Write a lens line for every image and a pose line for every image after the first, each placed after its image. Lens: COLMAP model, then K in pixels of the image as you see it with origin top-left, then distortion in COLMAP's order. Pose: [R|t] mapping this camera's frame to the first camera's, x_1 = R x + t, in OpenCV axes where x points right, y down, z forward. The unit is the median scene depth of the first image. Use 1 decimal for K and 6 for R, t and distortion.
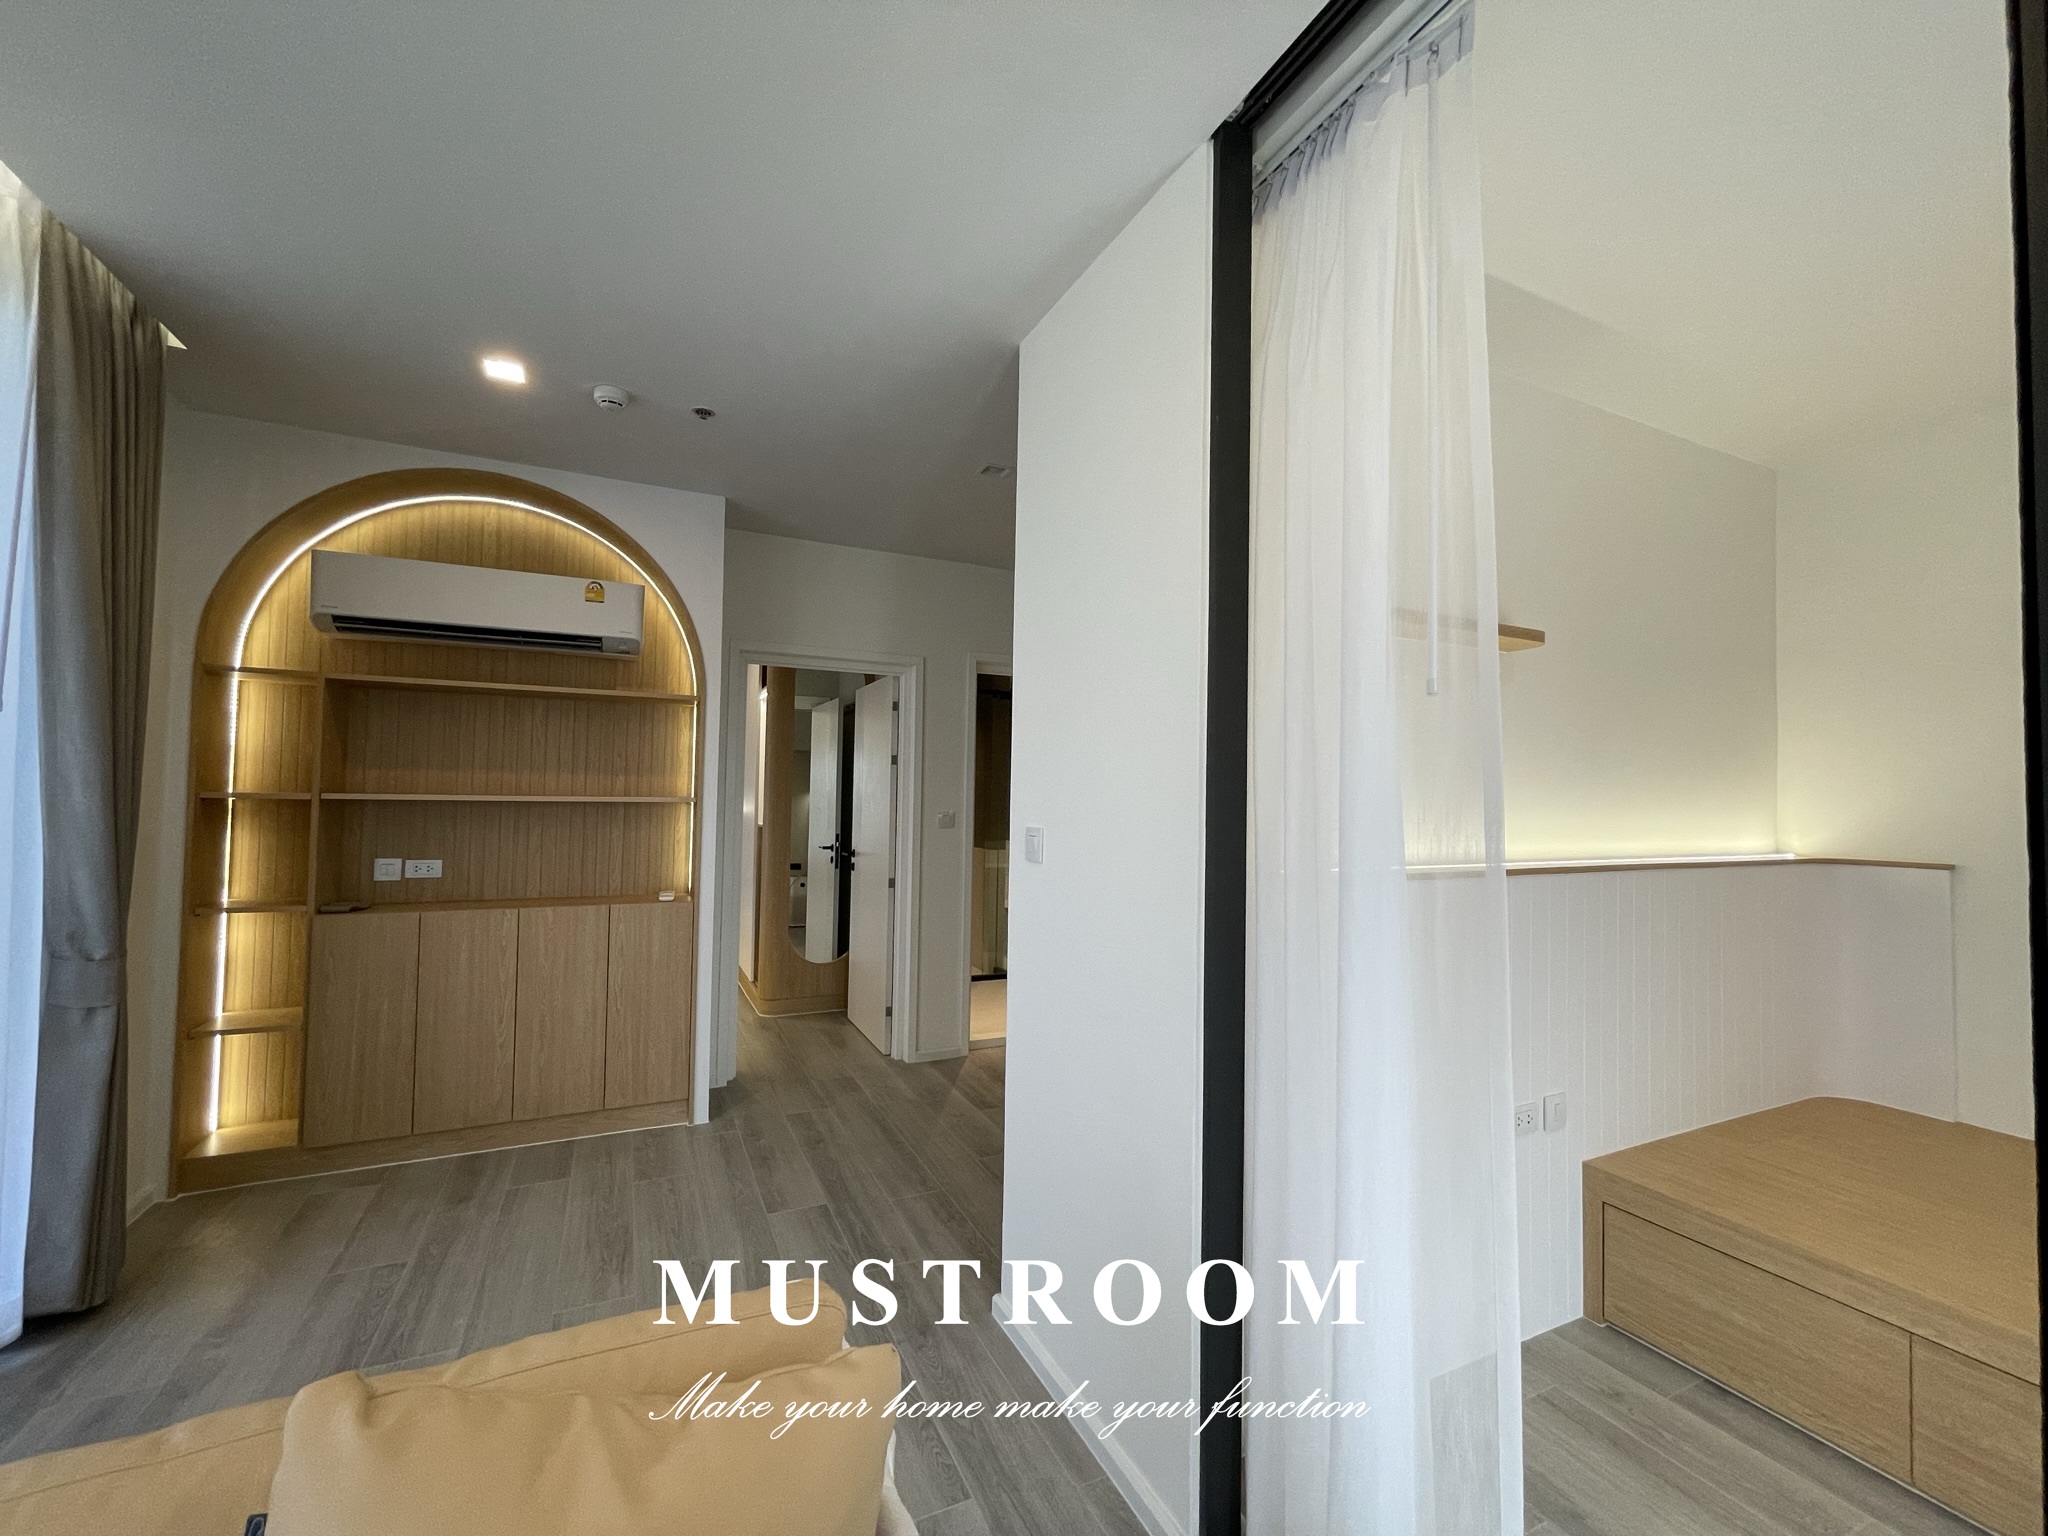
lens RADIAL K [[840.8, 0, 1029.2], [0, 840.8, 774.2], [0, 0, 1]] dist [-0.002912, 0.000452]
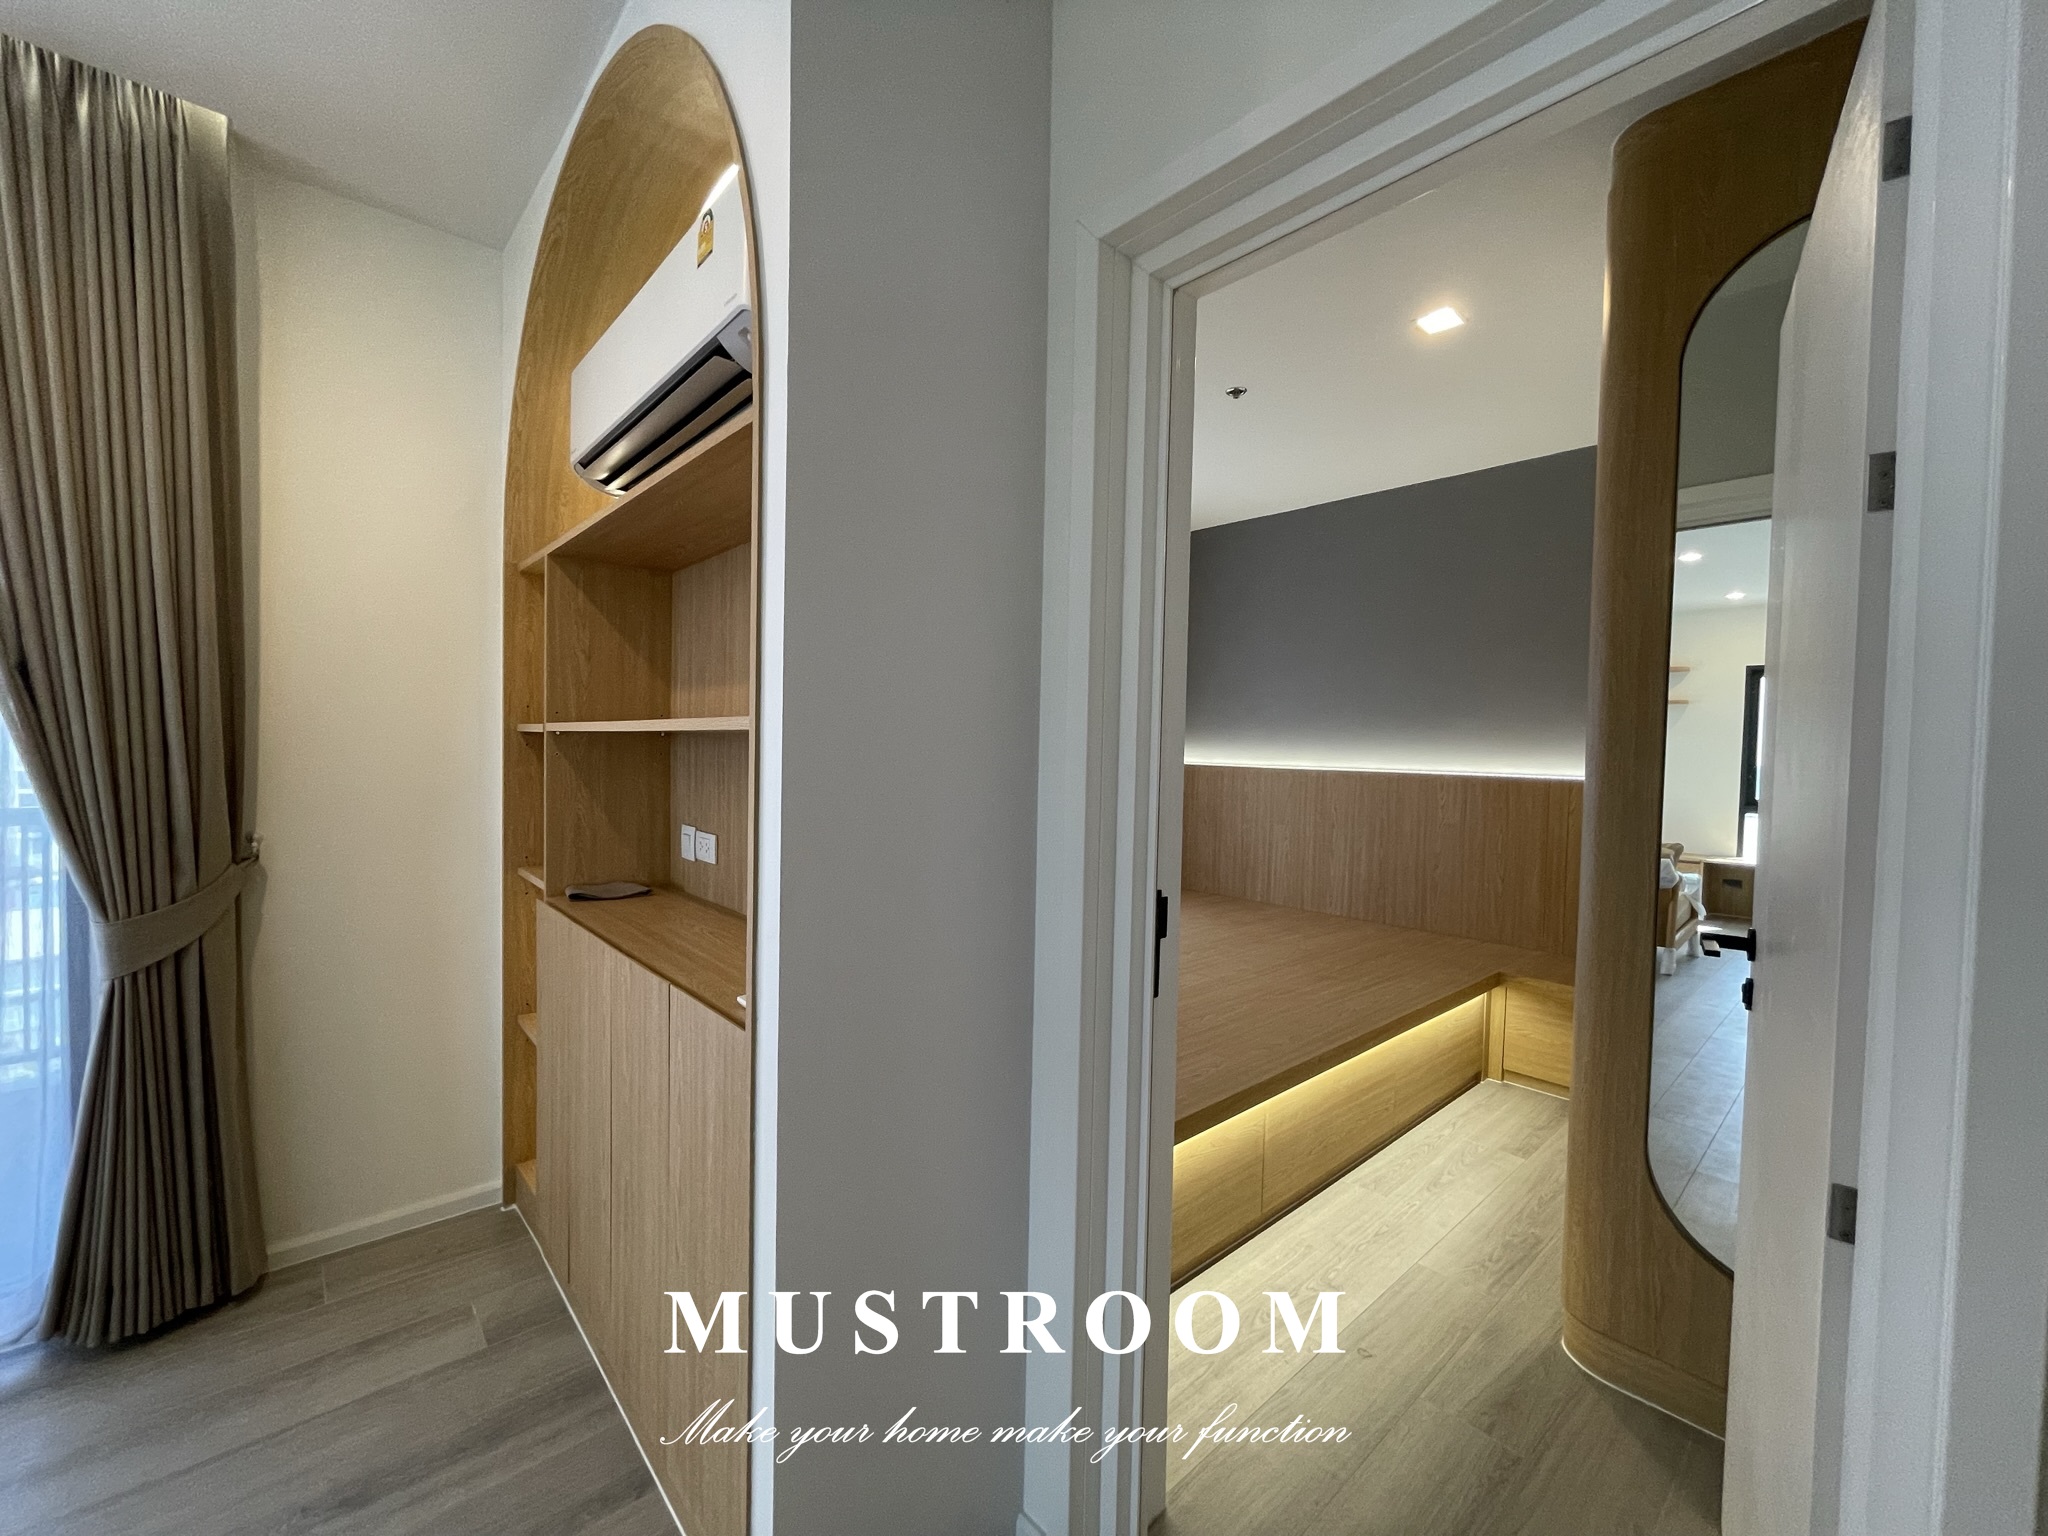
lens RADIAL K [[840.8, 0, 1024.9], [0, 840.8, 769.1], [0, 0, 1]] dist [-0.002912, 0.000452]
pose [[0.271052, 0.015492, -0.962440, -0.068592], [0.013993, 0.999701, 0.020033, 0.049359], [0.962463, -0.018897, 0.270754, 1.030726]]
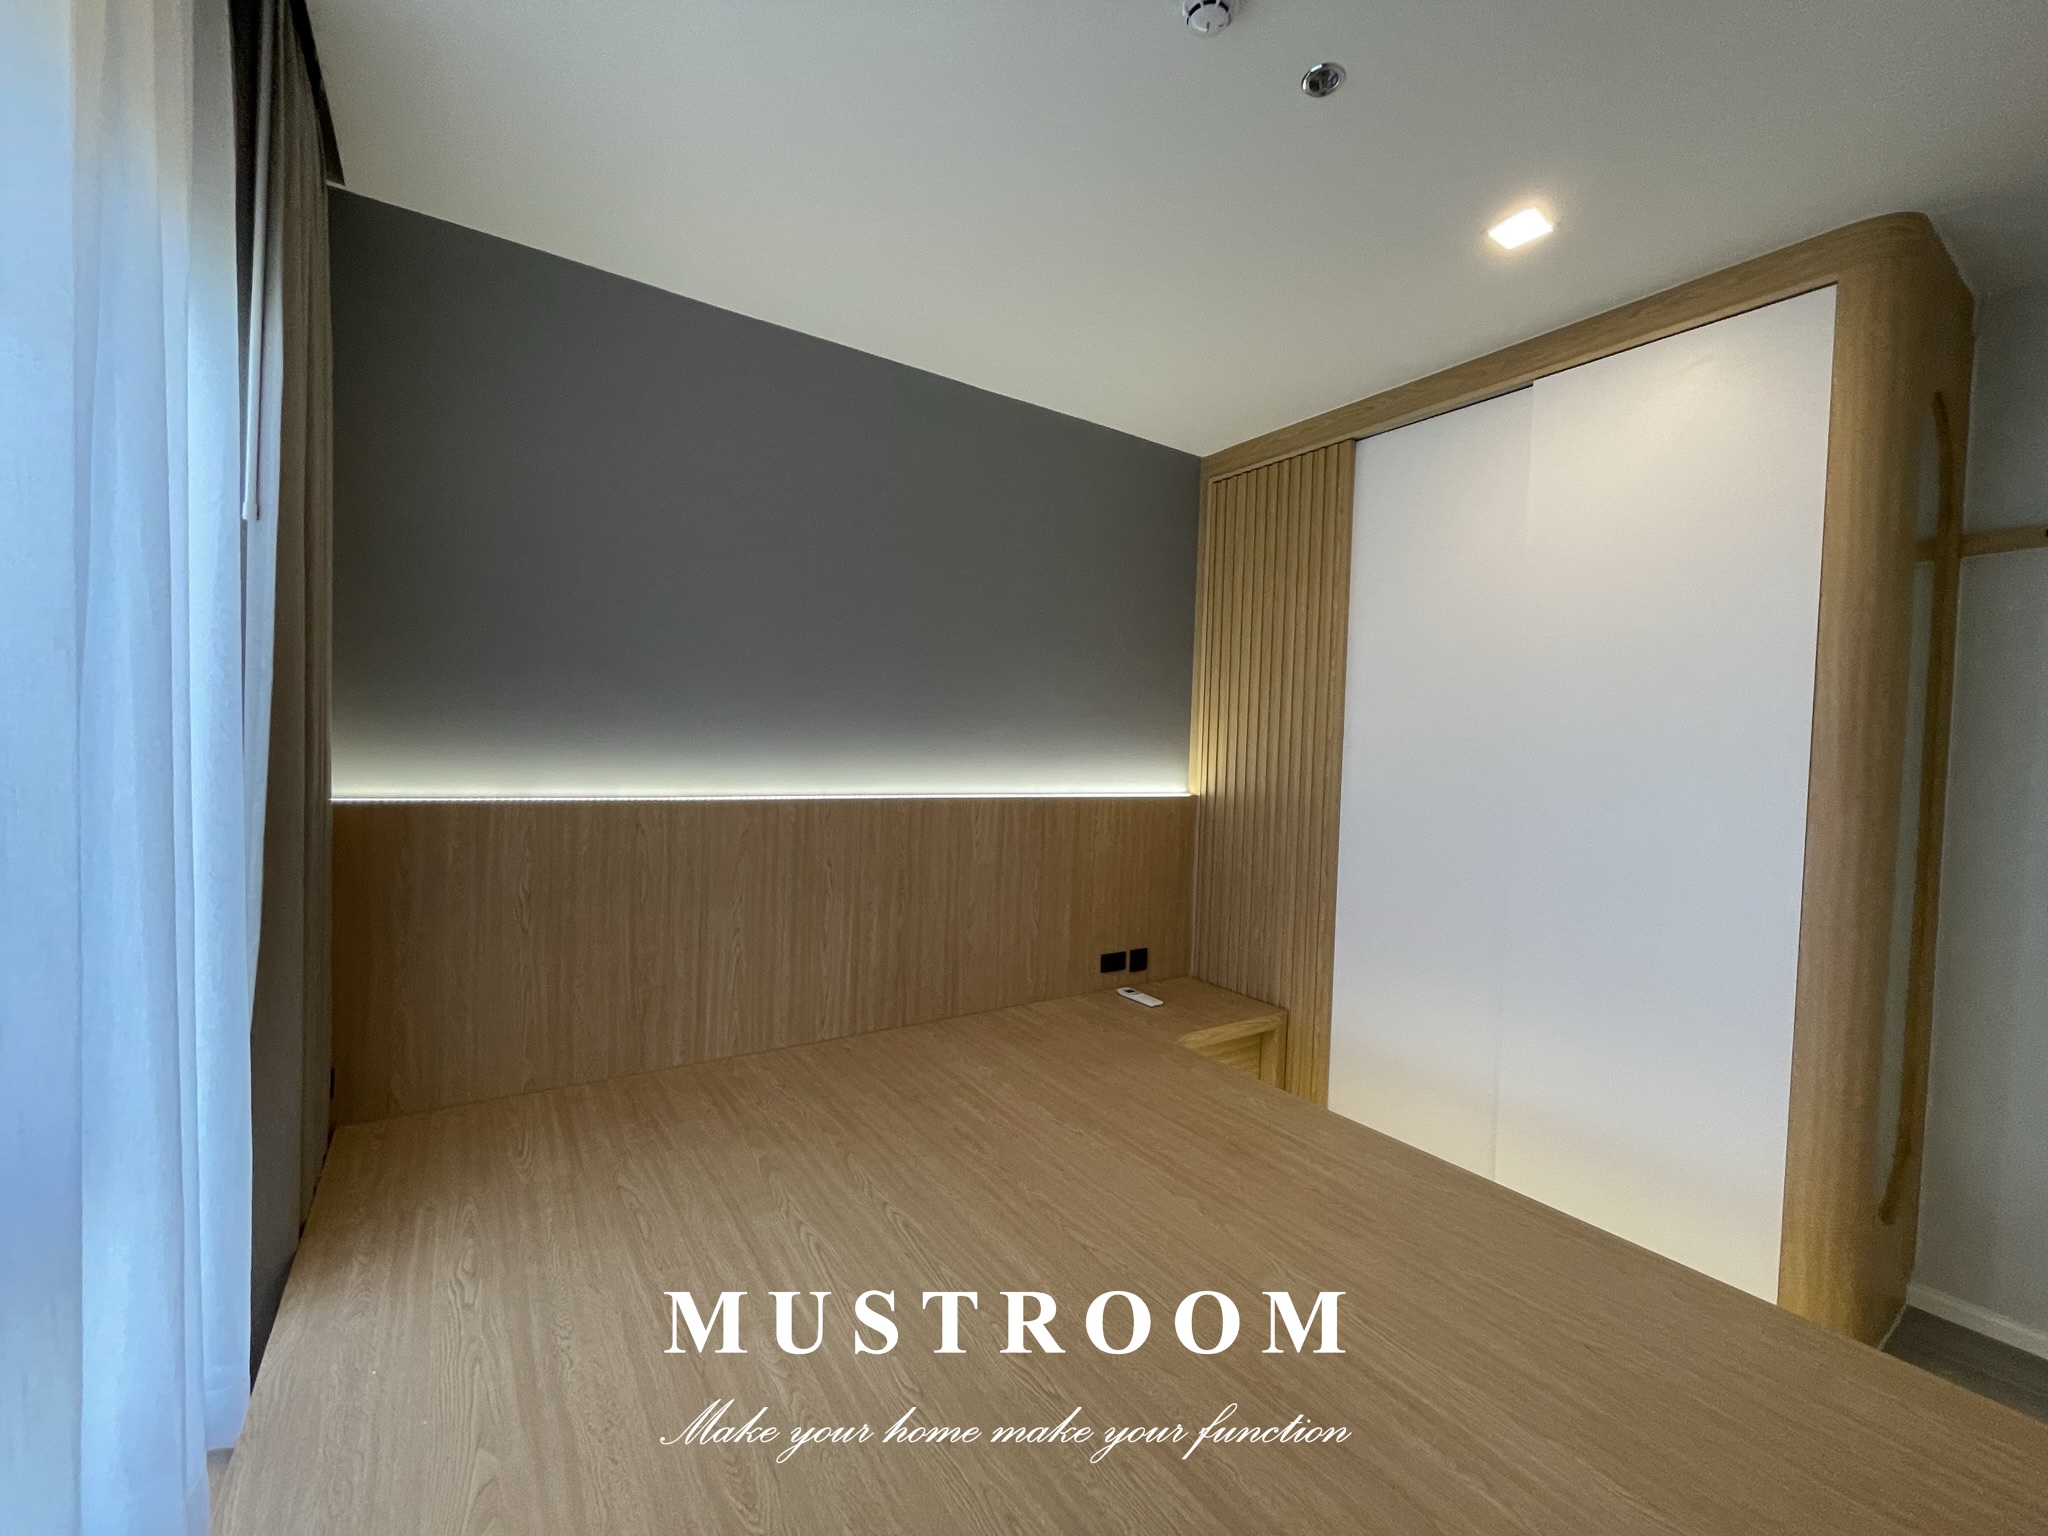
lens RADIAL K [[840.8, 0, 1028.4], [0, 840.8, 765.2], [0, 0, 1]] dist [-0.002912, 0.000452]
pose [[0.990632, 0.007523, 0.136349, -1.020648], [-0.015344, 0.998291, 0.056396, 0.010577], [-0.135691, -0.057960, 0.989054, 1.055654]]
